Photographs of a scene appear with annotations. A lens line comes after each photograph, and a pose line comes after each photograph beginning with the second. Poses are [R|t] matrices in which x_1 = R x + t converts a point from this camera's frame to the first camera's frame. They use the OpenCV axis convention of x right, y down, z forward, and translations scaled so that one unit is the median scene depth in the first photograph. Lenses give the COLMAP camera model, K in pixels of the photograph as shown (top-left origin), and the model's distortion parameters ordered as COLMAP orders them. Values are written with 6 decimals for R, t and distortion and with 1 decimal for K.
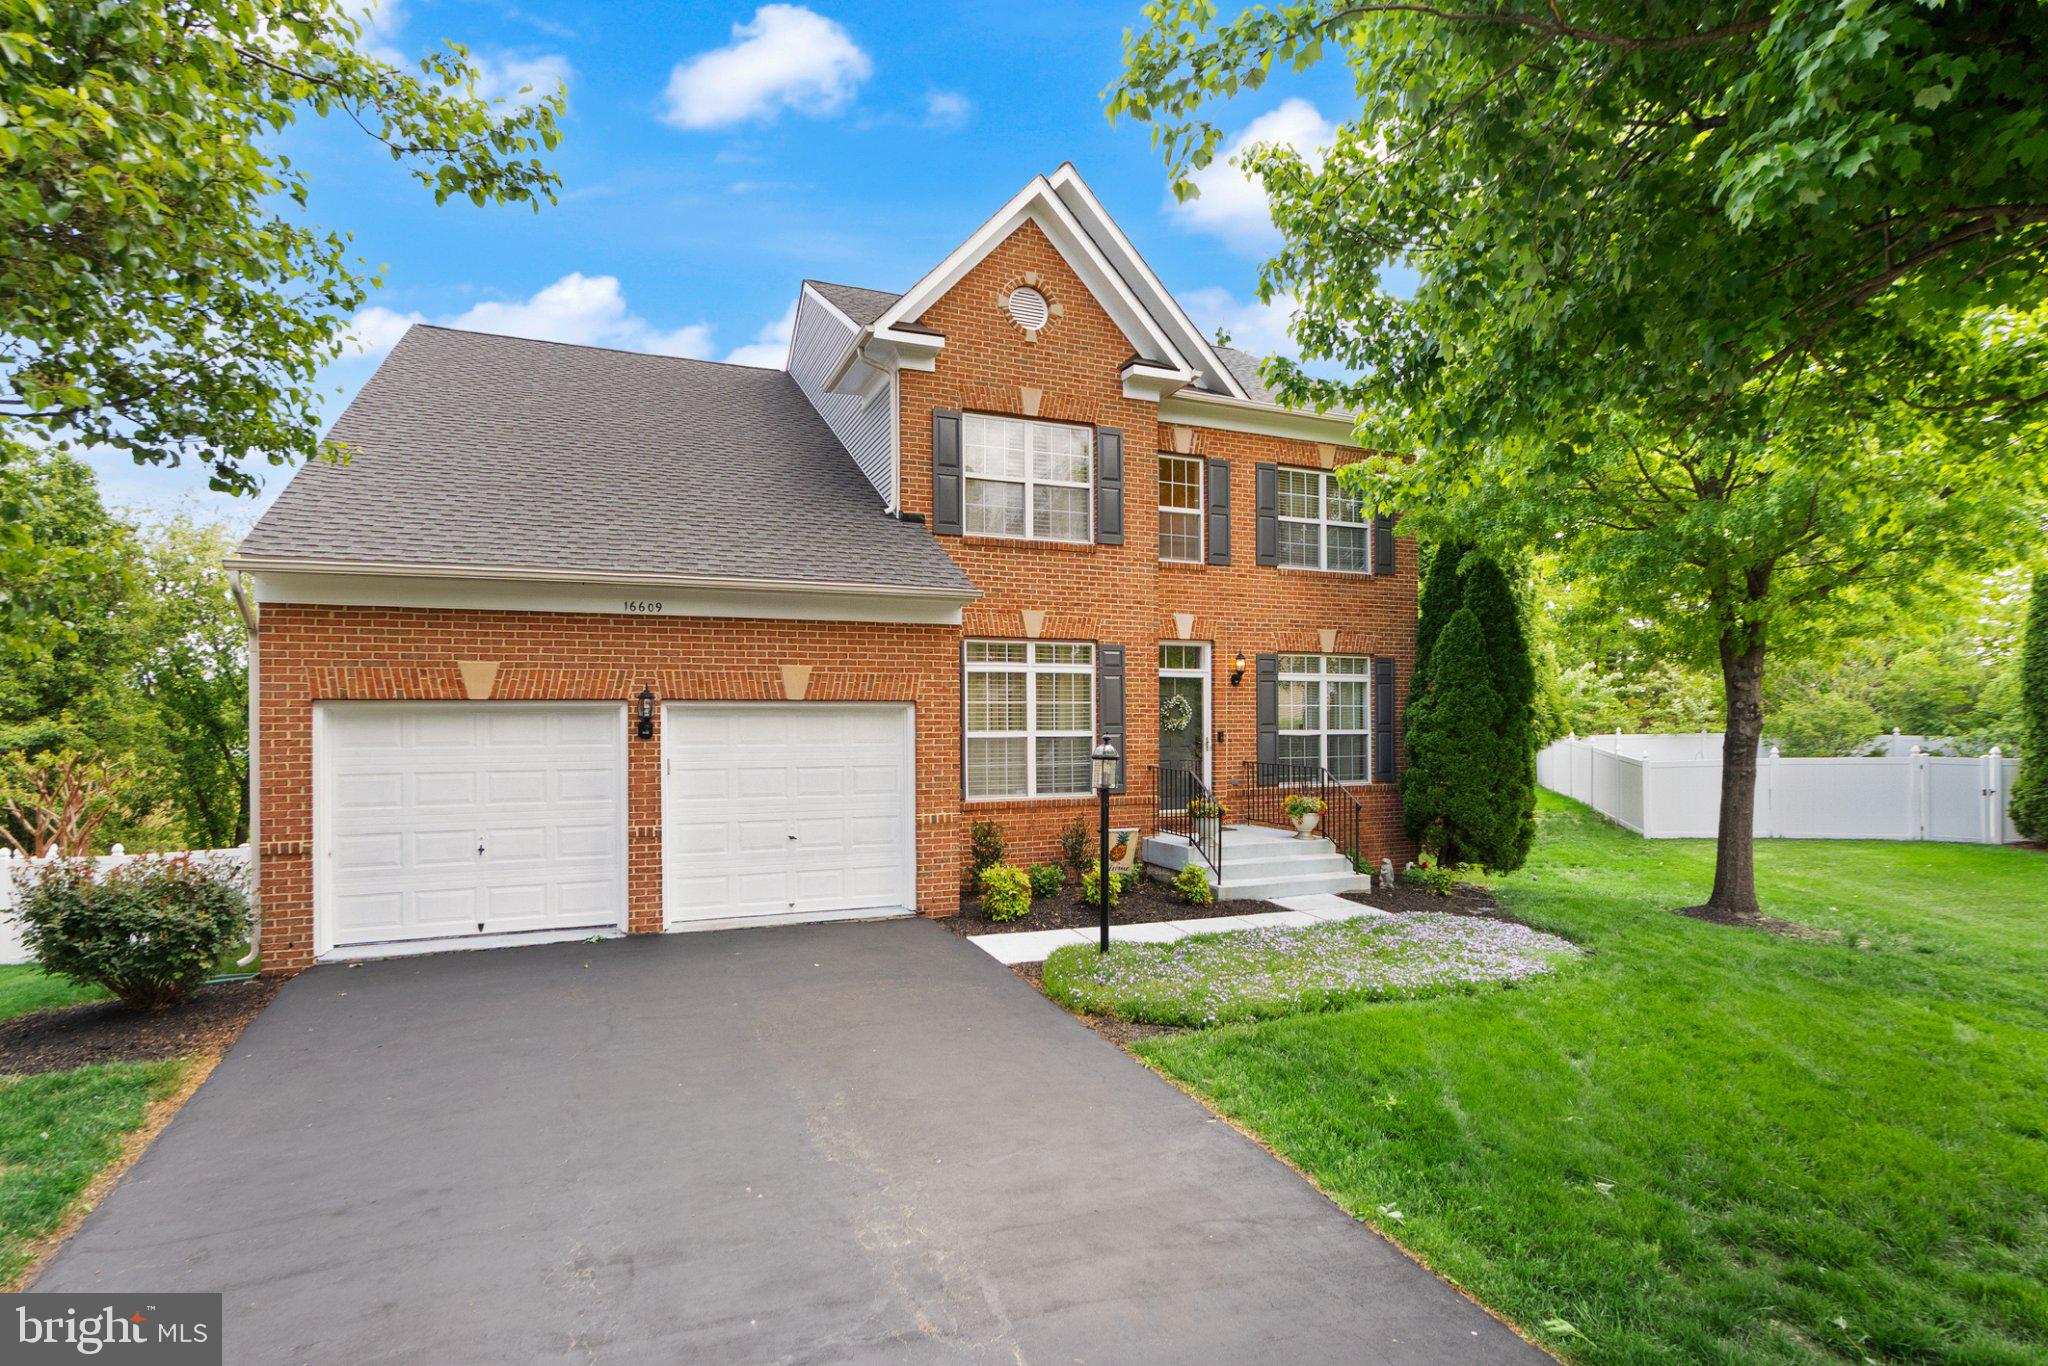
lens RADIAL K [[990.4, 0, 1005.4], [0, 990.4, 701.9], [0, 0, 1]] dist [0.010085, 0.001180]
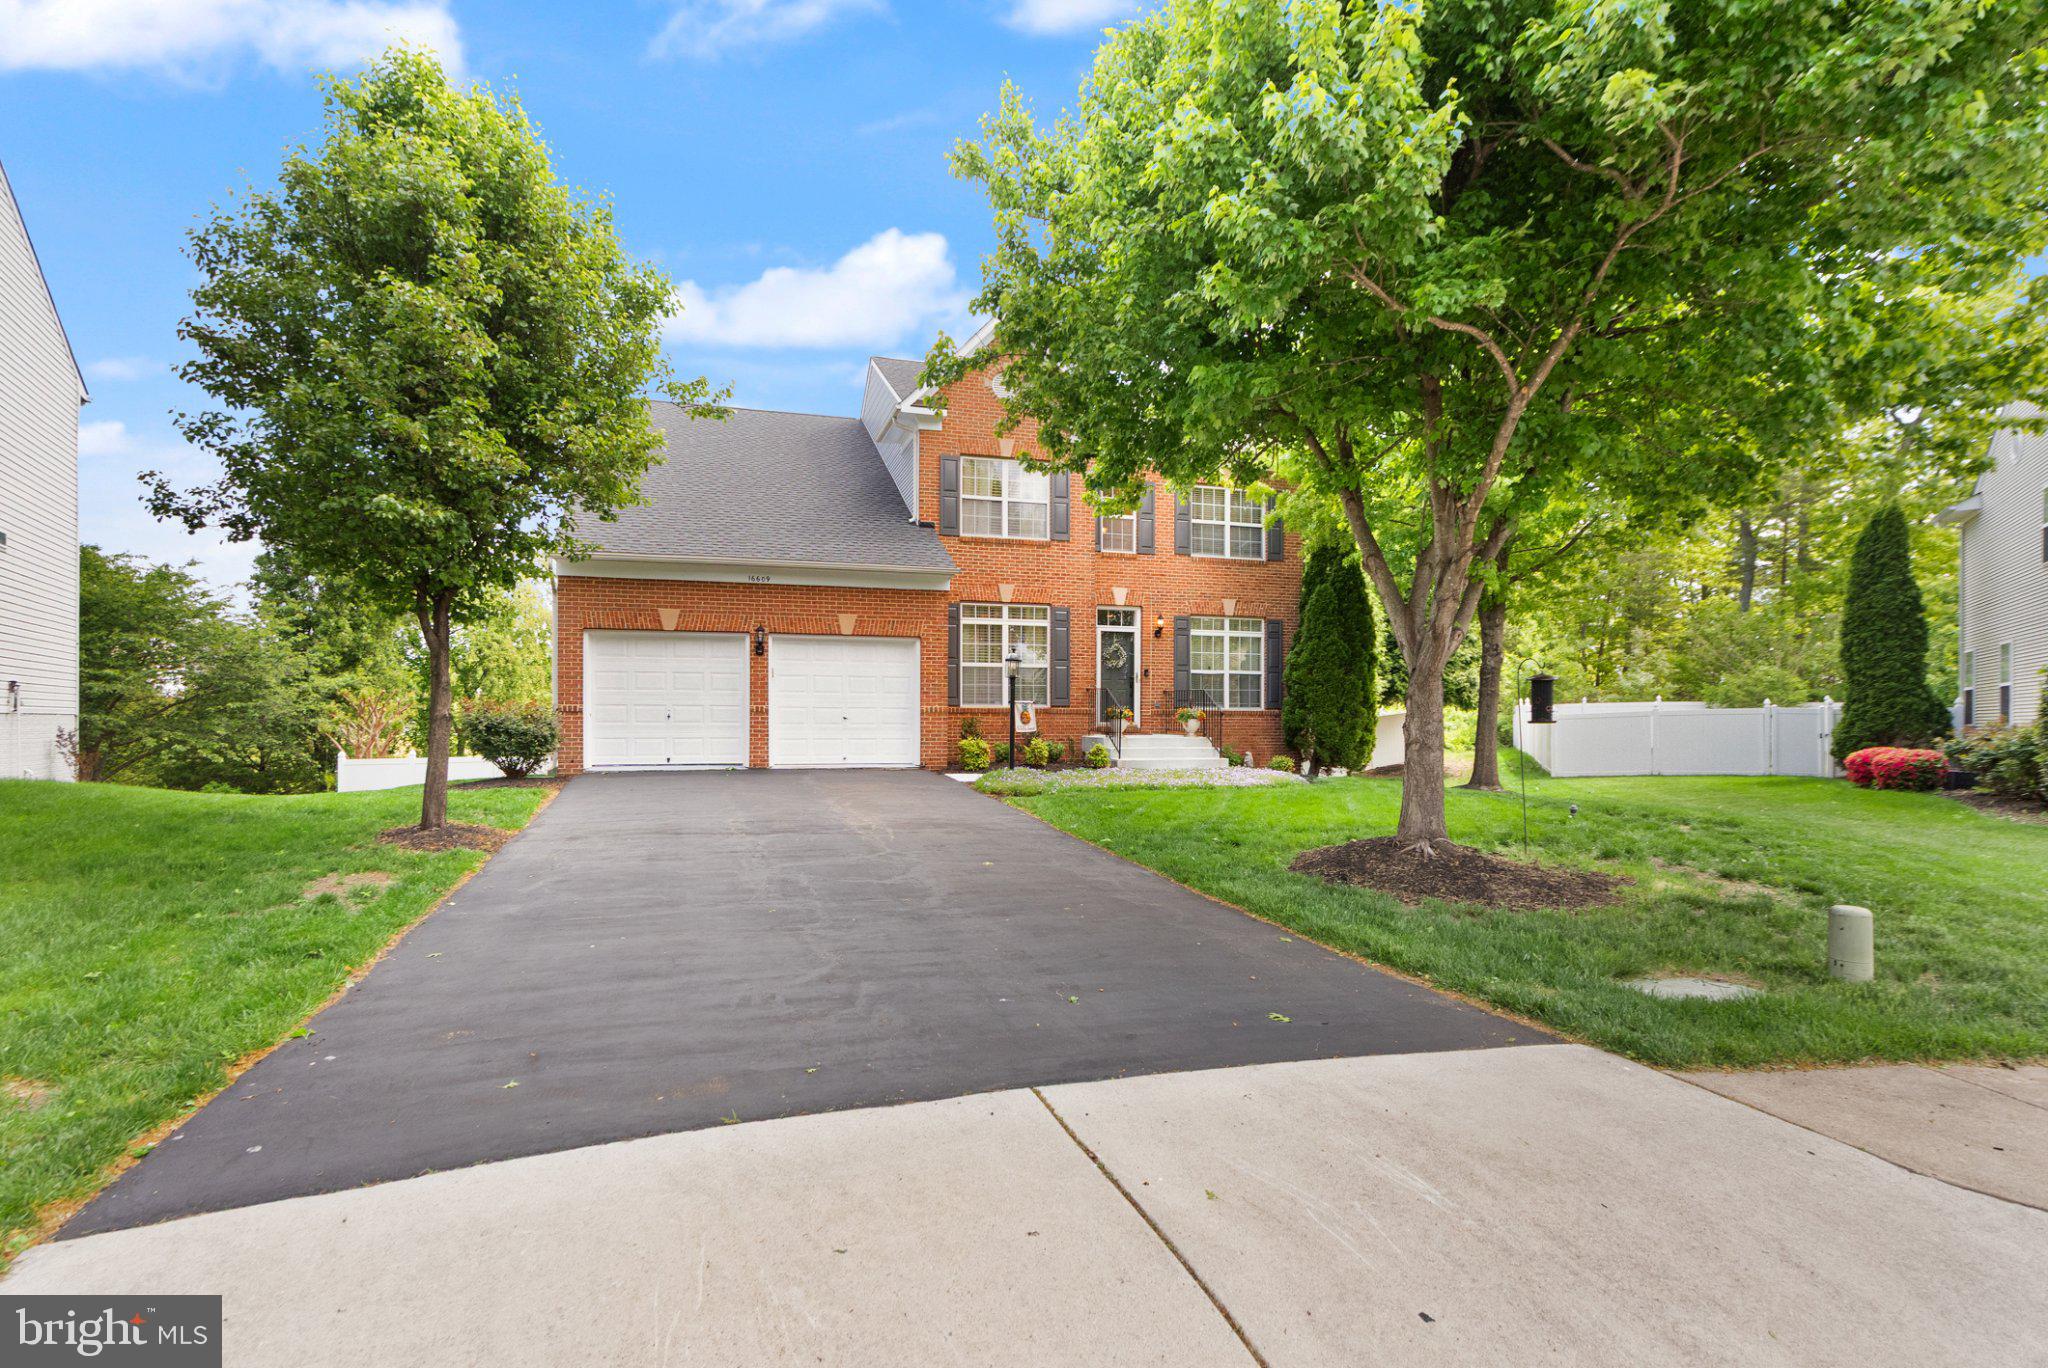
lens RADIAL K [[990.4, 0, 1025.6], [0, 990.4, 691.7], [0, 0, 1]] dist [0.010085, 0.001180]
pose [[0.996468, 0.002827, -0.083927, 0.180002], [-0.003809, 0.999926, -0.011544, 0.088446], [0.083888, 0.011822, 0.996405, -0.502888]]
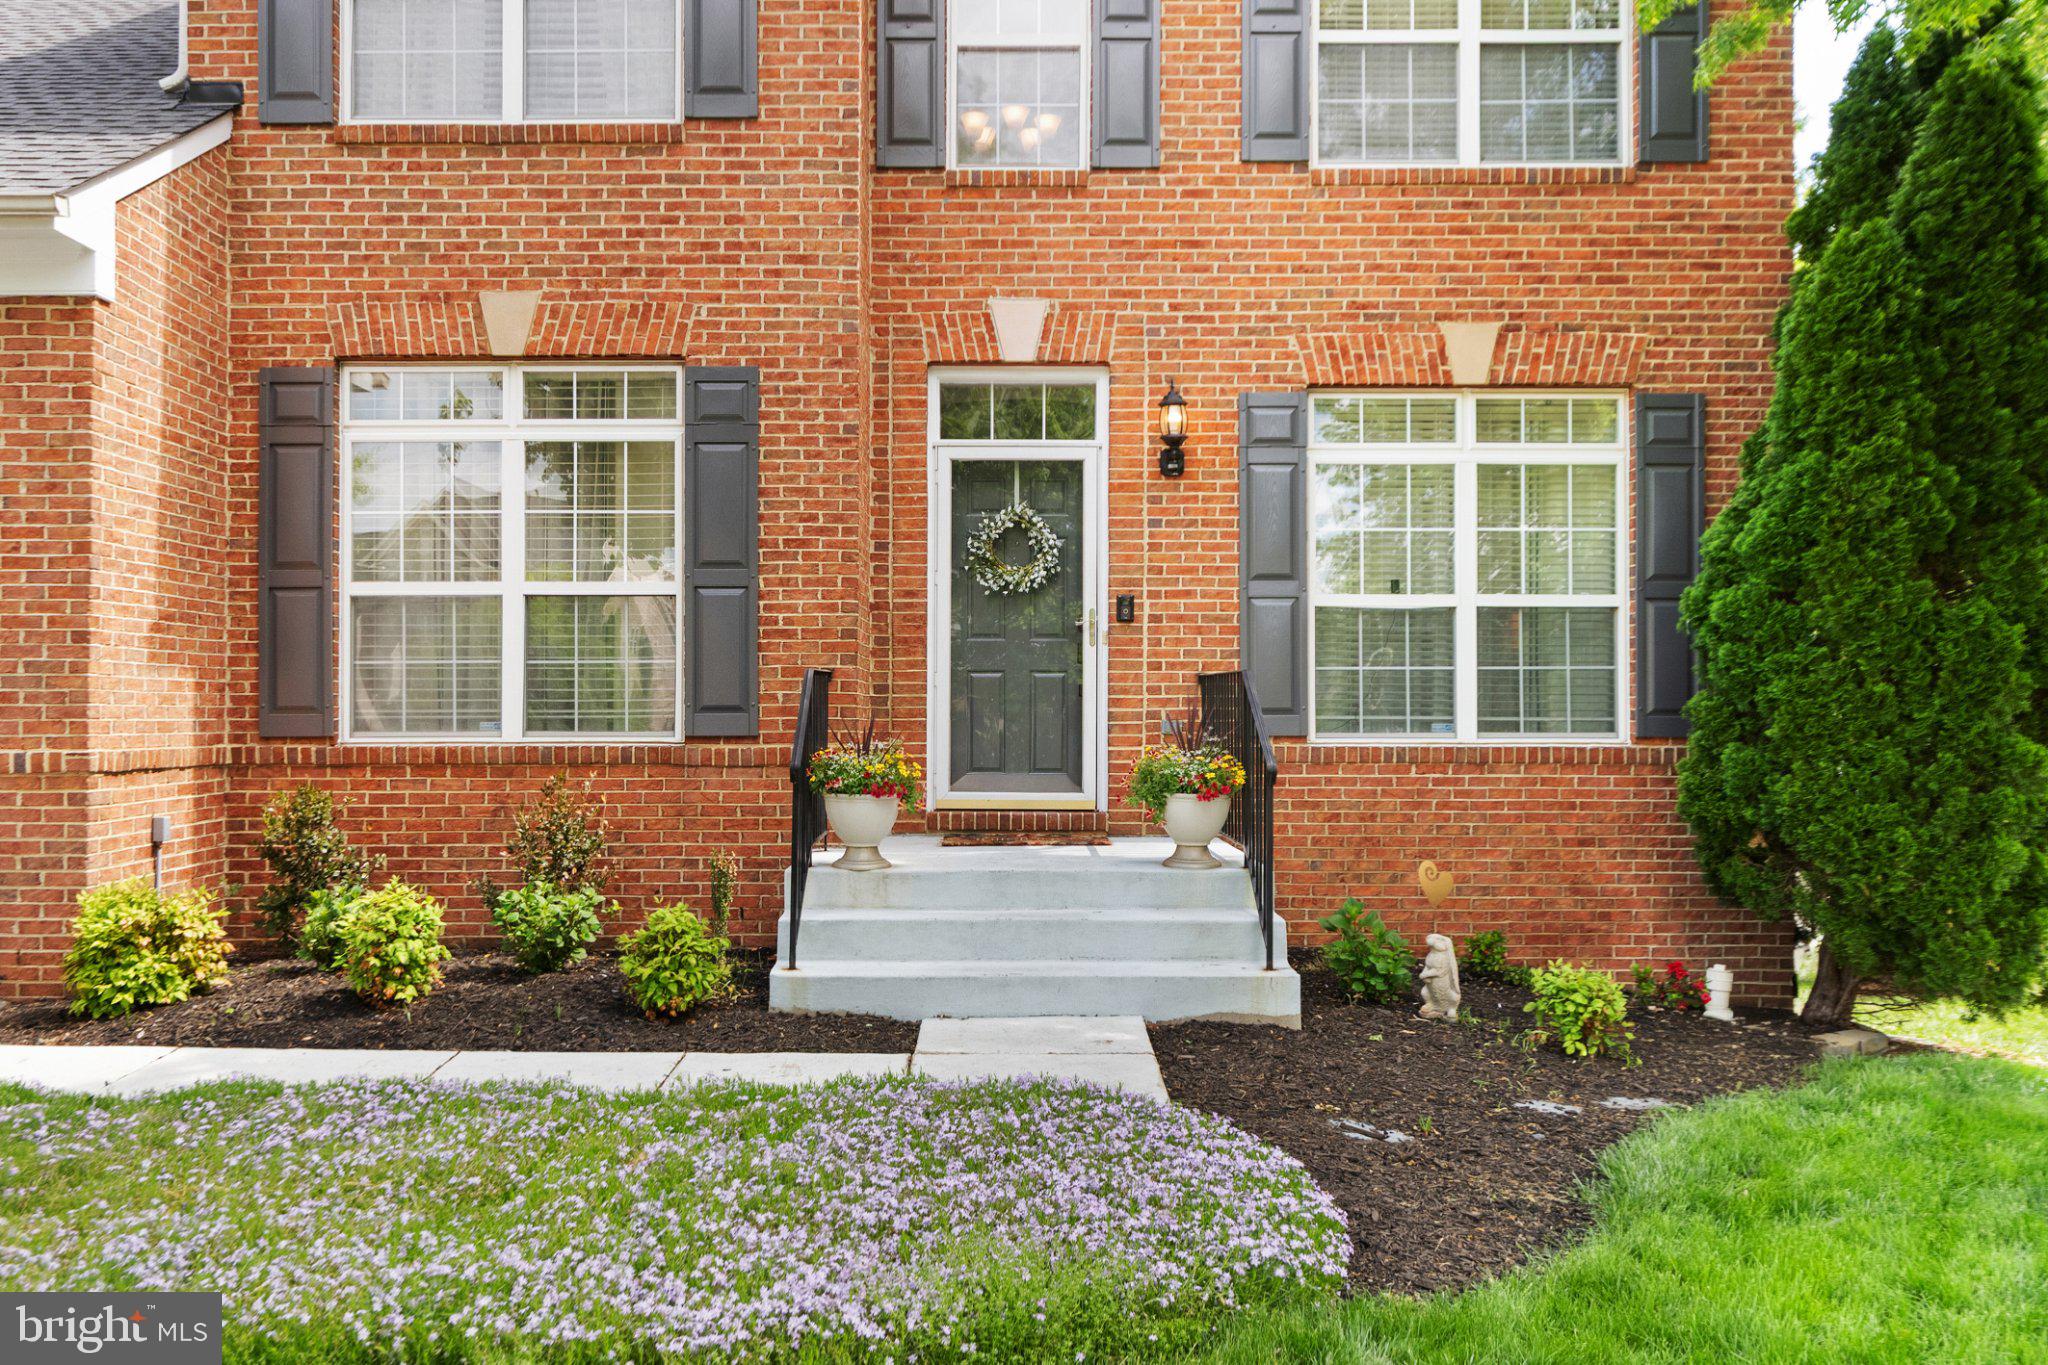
lens RADIAL K [[1699.8, 0, 1032.1], [0, 1699.8, 675.1], [0, 0, 1]] dist [0.006160, 0.007177]
pose [[0.922246, -0.007158, -0.386536, 0.487663], [0.004411, 0.999958, -0.007993, 0.073418], [0.386577, 0.005667, 0.922240, 0.410462]]
